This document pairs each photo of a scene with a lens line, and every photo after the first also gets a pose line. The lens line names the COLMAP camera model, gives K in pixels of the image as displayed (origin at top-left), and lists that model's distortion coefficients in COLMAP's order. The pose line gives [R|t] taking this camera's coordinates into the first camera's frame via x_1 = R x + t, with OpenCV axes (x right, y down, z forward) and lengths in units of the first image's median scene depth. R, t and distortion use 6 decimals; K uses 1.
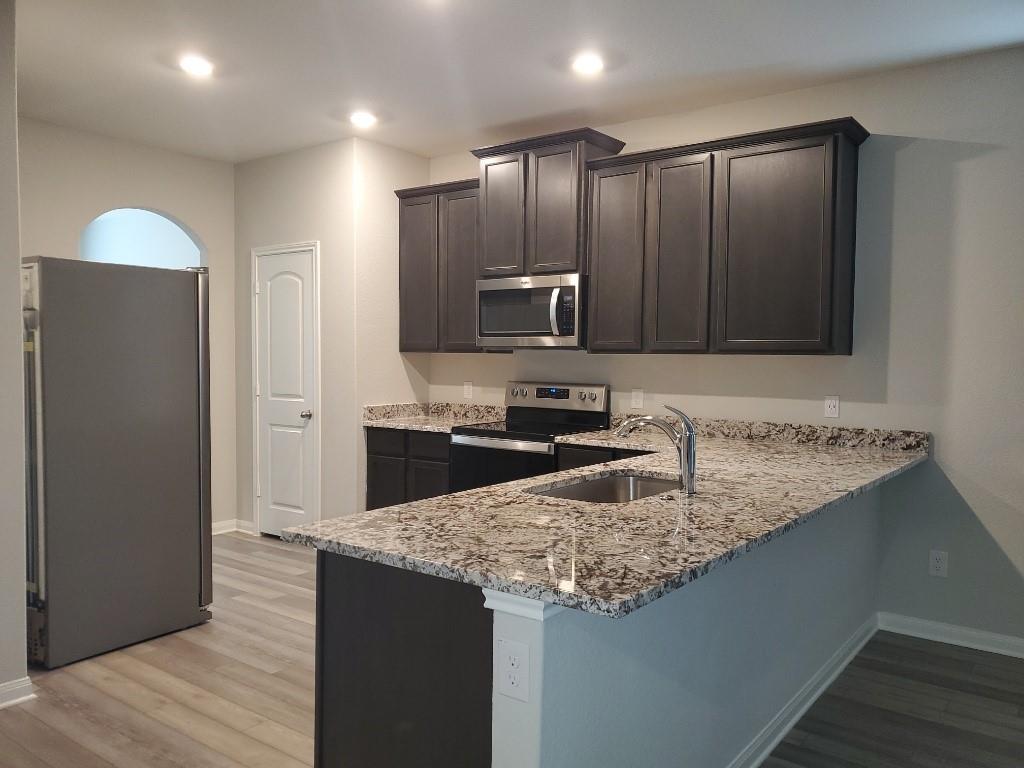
lens RADIAL K [[804.8, 0, 508.4], [0, 804.8, 392.5], [0, 0, 1]] dist [0.031518, -0.019979]
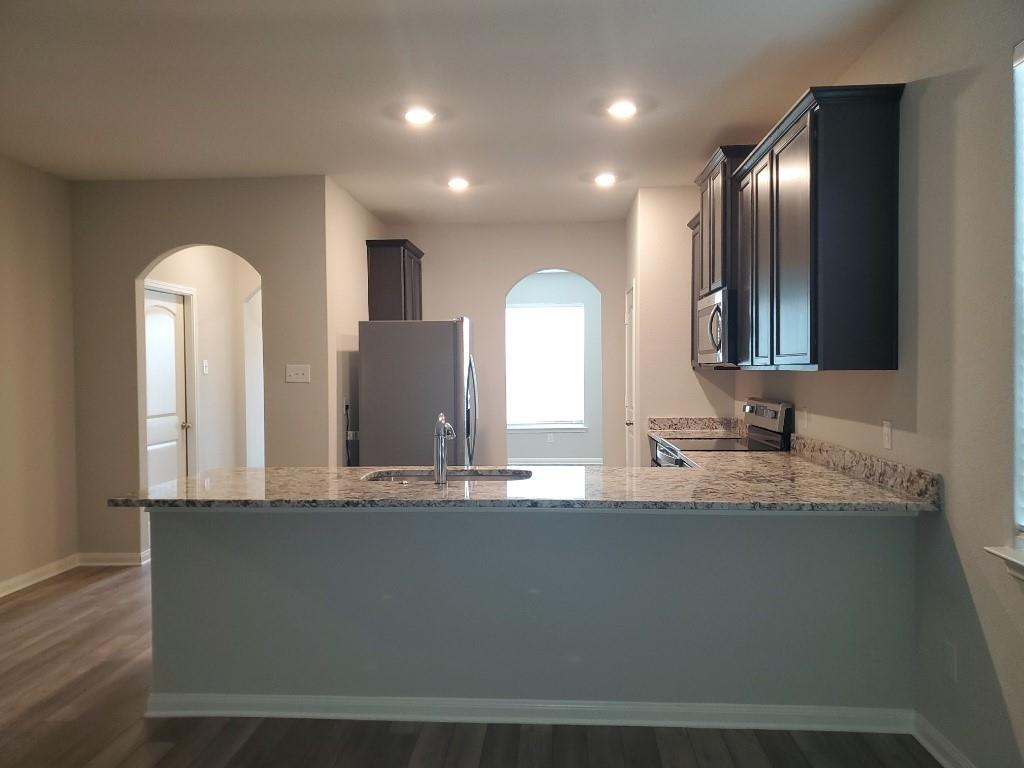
lens RADIAL K [[804.8, 0, 503.6], [0, 804.8, 380.9], [0, 0, 1]] dist [0.031518, -0.019979]
pose [[0.538998, -0.000740, -0.842307, 0.735992], [-0.028626, 0.999406, -0.019196, -0.007931], [0.841821, 0.034458, 0.538657, 0.219117]]
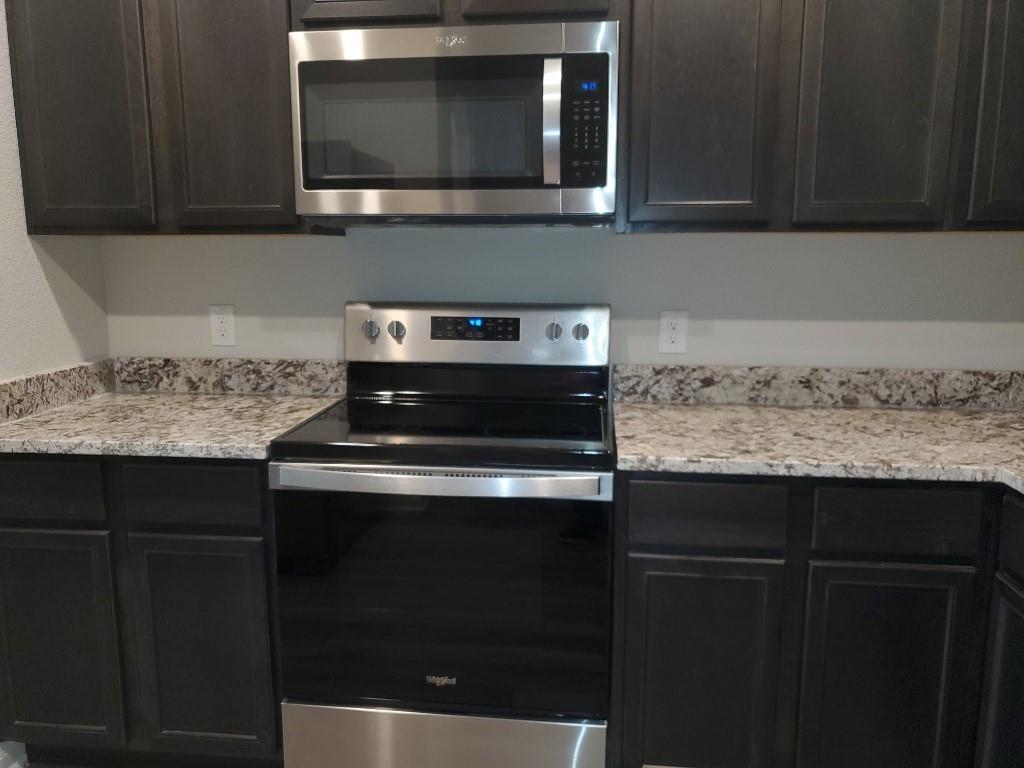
lens RADIAL K [[804.8, 0, 504.7], [0, 804.8, 382.2], [0, 0, 1]] dist [0.031518, -0.019979]
pose [[0.862628, -0.091721, 0.497453, -0.156713], [0.033067, 0.991545, 0.125481, -0.025258], [-0.504757, -0.091794, 0.858368, 0.635710]]
